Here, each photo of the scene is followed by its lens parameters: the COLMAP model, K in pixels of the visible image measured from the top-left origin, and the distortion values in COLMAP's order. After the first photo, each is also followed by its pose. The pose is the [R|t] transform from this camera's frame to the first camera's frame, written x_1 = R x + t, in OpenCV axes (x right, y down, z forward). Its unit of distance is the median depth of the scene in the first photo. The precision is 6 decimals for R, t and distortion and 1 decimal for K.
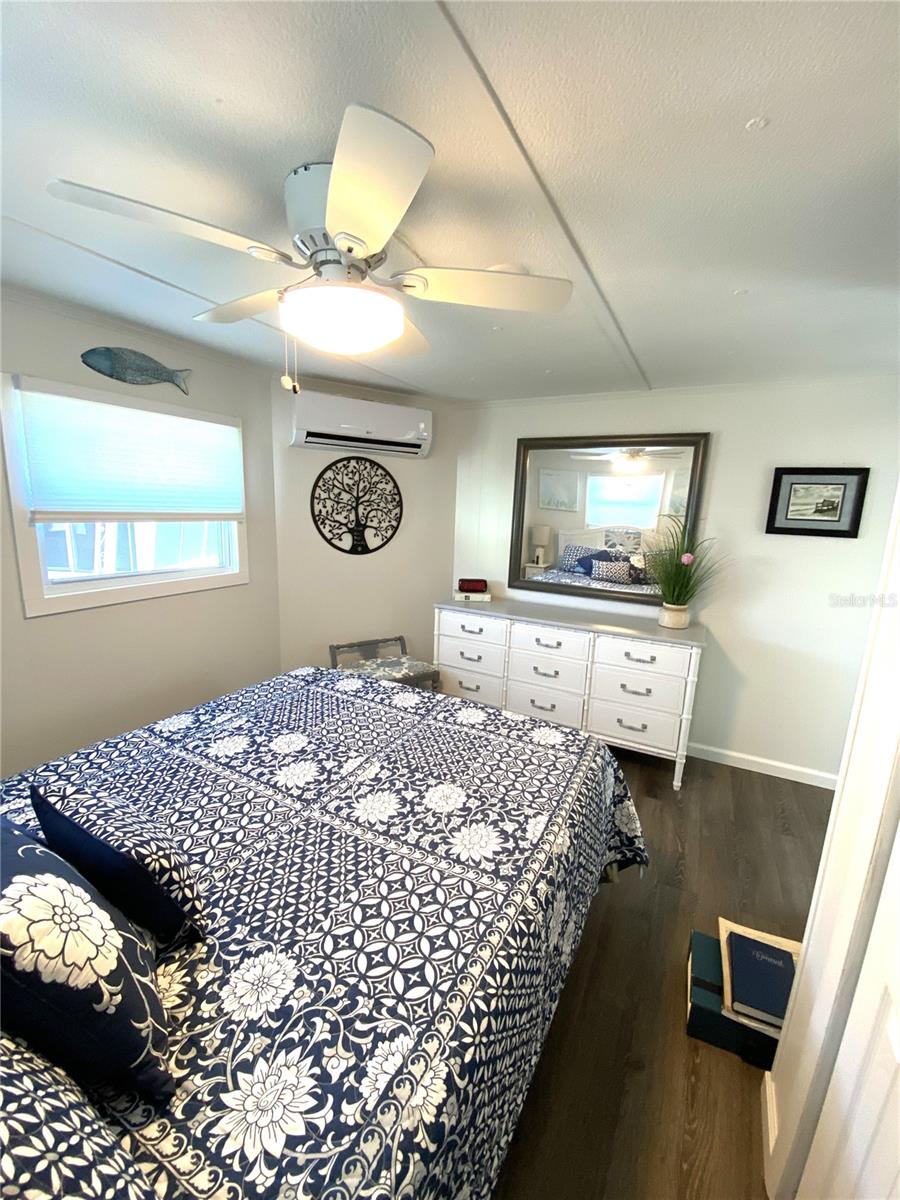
lens RADIAL K [[488.9, 0, 451.1], [0, 488.9, 602.3], [0, 0, 1]] dist [0.048166, -0.031463]
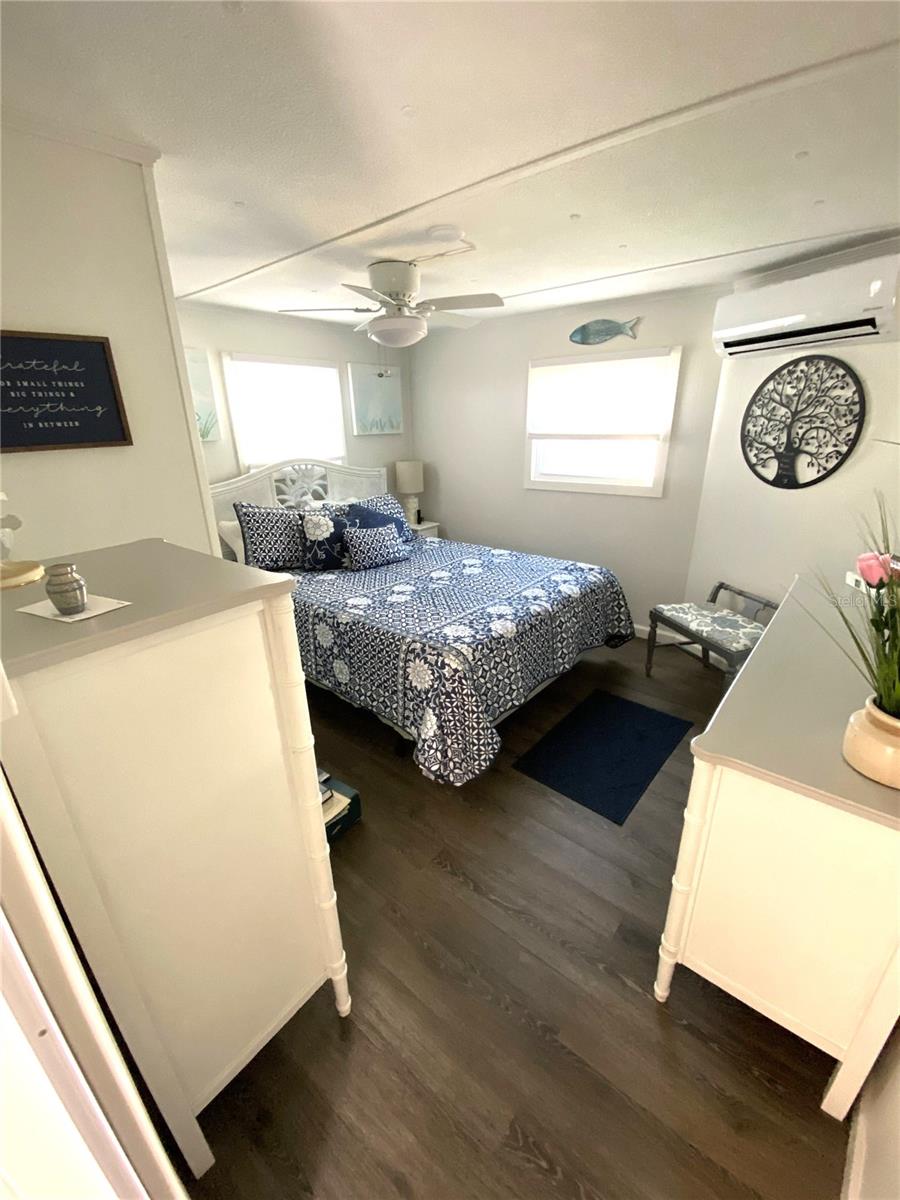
lens RADIAL K [[488.9, 0, 451.1], [0, 488.9, 602.3], [0, 0, 1]] dist [0.048166, -0.031463]
pose [[-0.215433, 0.317371, -0.923506, 0.751680], [-0.176932, 0.917374, 0.356538, -0.124001], [0.960356, 0.240208, -0.141479, 0.671688]]
